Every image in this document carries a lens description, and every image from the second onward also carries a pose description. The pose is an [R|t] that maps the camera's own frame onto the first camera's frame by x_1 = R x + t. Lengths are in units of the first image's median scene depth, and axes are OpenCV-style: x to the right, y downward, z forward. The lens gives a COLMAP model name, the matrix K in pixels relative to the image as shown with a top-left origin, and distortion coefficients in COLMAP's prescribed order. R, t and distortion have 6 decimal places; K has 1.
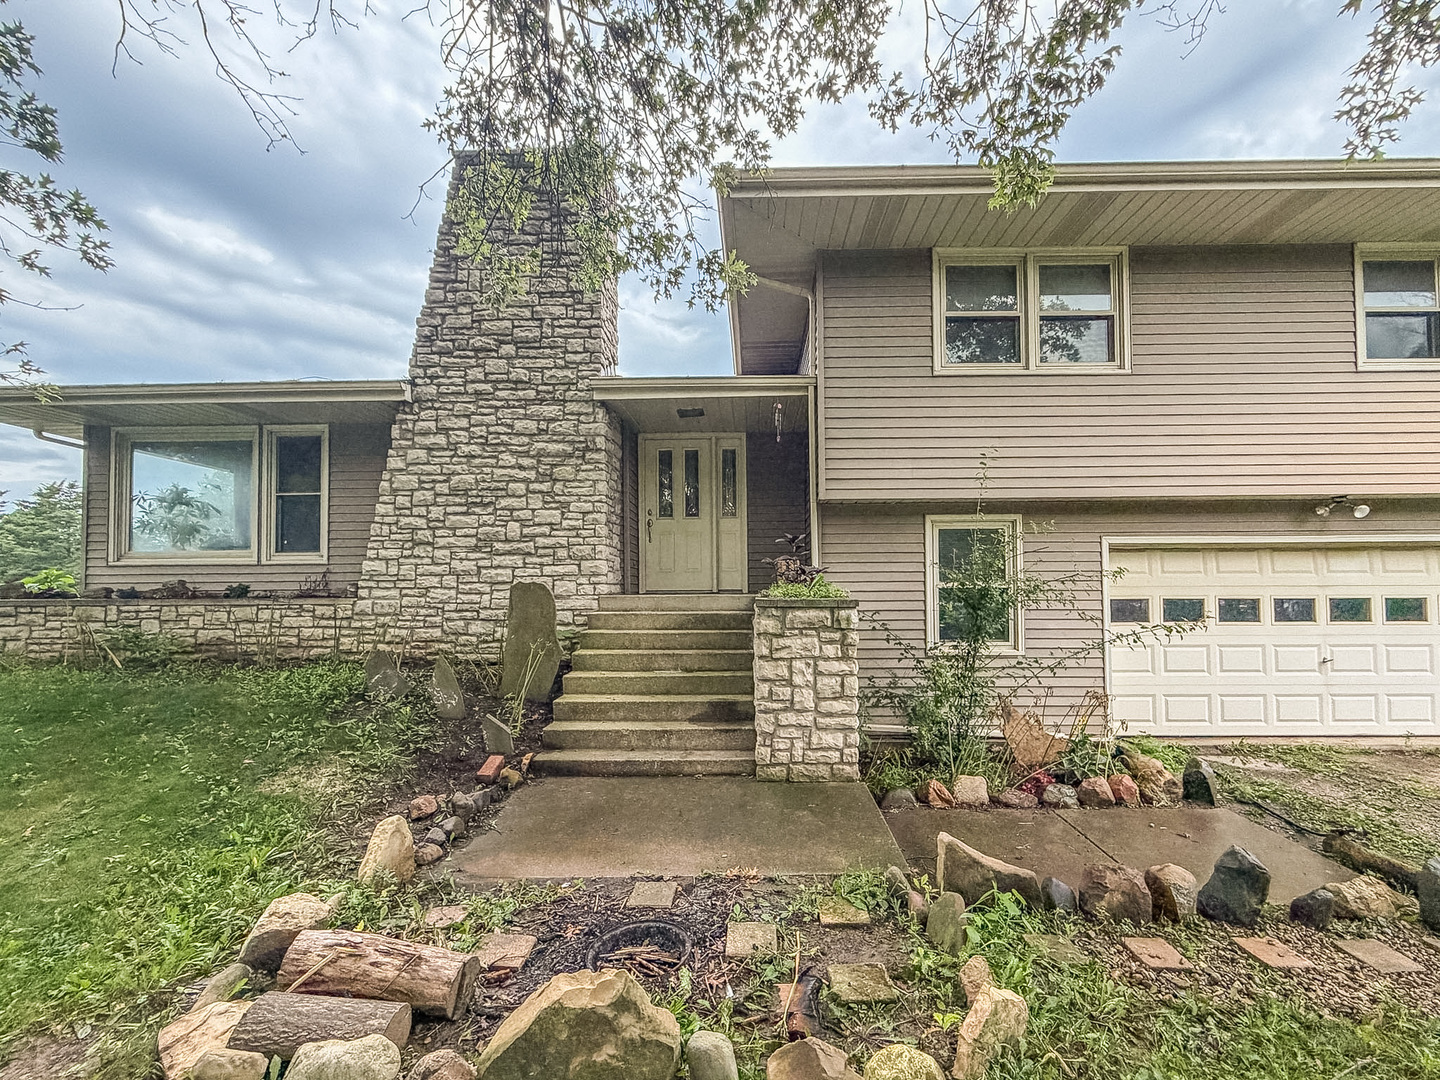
lens RADIAL K [[593.5, 0, 707.5], [0, 593.5, 573.0], [0, 0, 1]] dist [-0.002127, -0.000140]
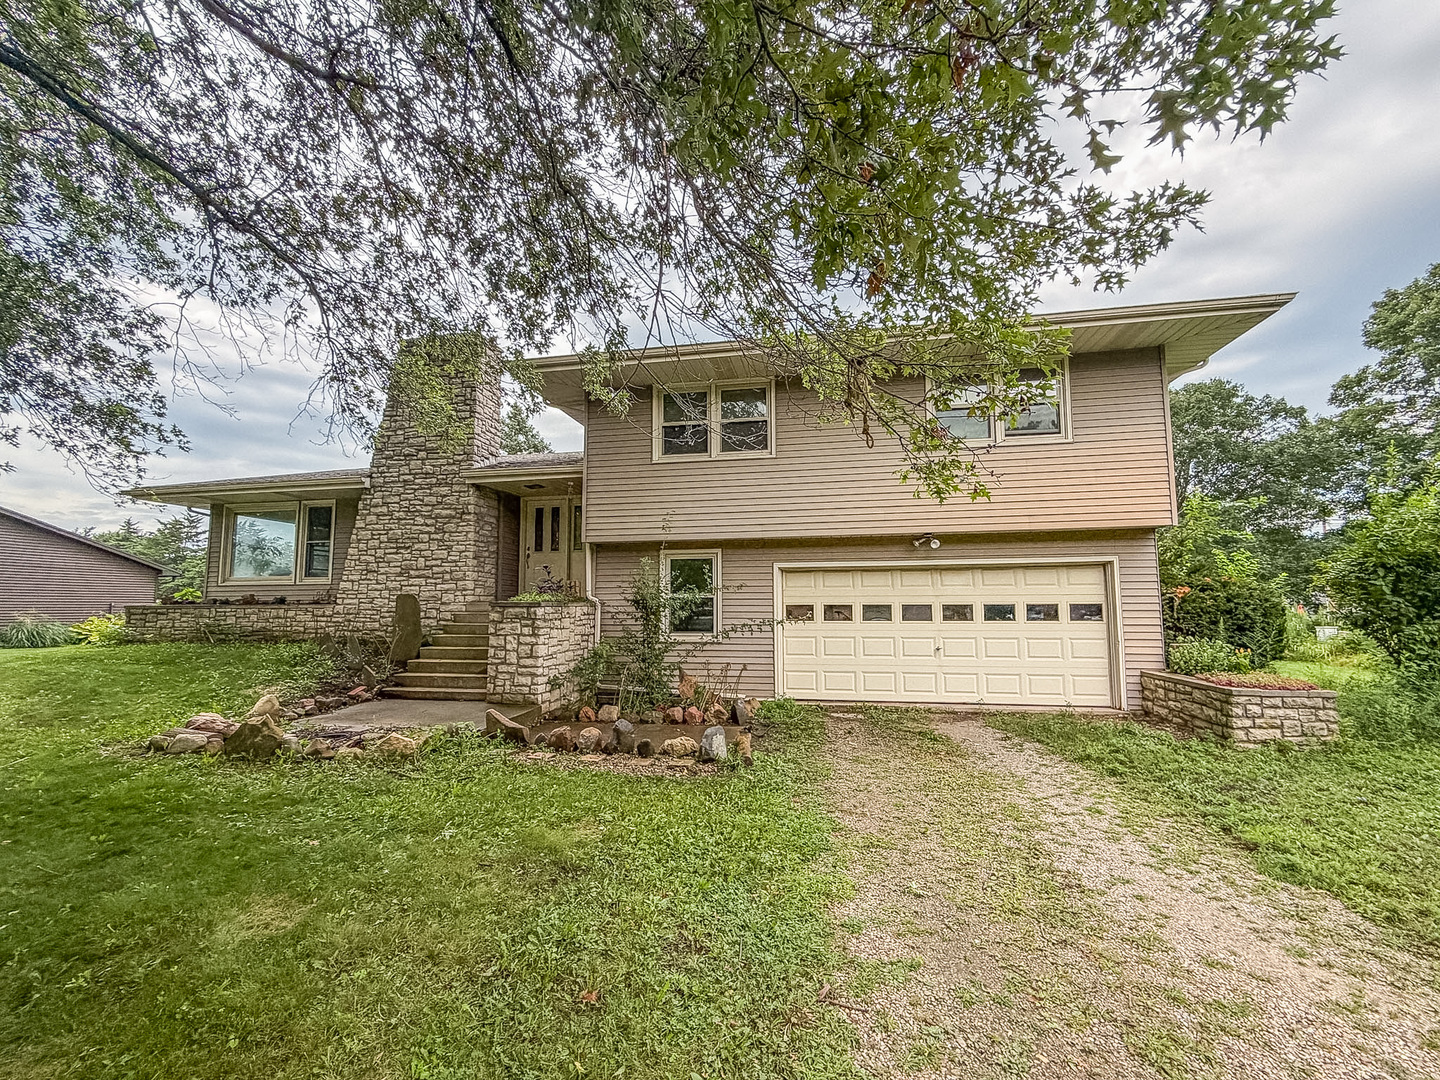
lens RADIAL K [[593.5, 0, 721.3], [0, 593.5, 548.3], [0, 0, 1]] dist [-0.002127, -0.000140]
pose [[0.986466, -0.015636, -0.163219, 0.766052], [0.004207, 0.997528, -0.070138, 0.006722], [0.163913, 0.068502, 0.984094, -0.489252]]
